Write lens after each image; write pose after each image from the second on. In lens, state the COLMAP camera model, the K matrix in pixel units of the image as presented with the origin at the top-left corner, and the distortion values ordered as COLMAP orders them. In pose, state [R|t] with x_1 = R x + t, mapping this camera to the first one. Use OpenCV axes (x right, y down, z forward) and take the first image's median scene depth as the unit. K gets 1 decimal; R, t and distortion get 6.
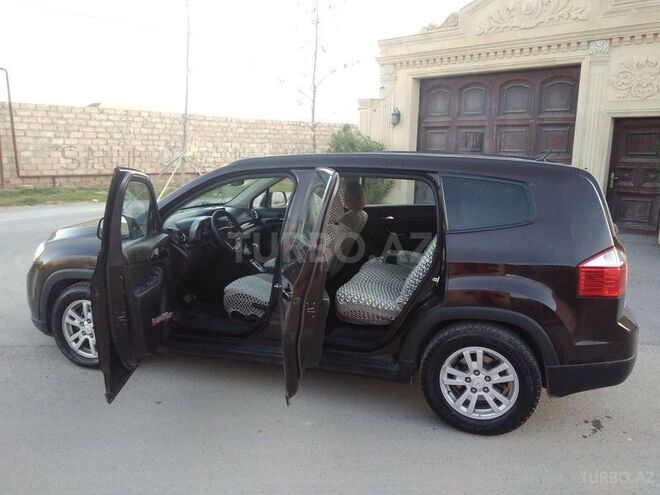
lens RADIAL K [[489.8, 0, 330.0], [0, 489.8, 247.5], [0, 0, 1]] dist [0.060784, -0.078356]
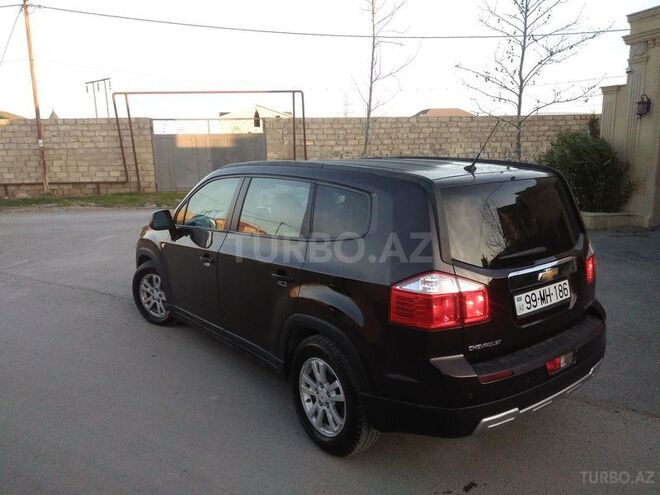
lens RADIAL K [[489.8, 0, 330.0], [0, 489.8, 247.5], [0, 0, 1]] dist [0.060784, -0.078356]
pose [[0.832569, 0.078737, -0.548297, 0.153245], [-0.079380, 0.996589, 0.022577, -0.008149], [0.548204, 0.024727, 0.835979, 0.033819]]
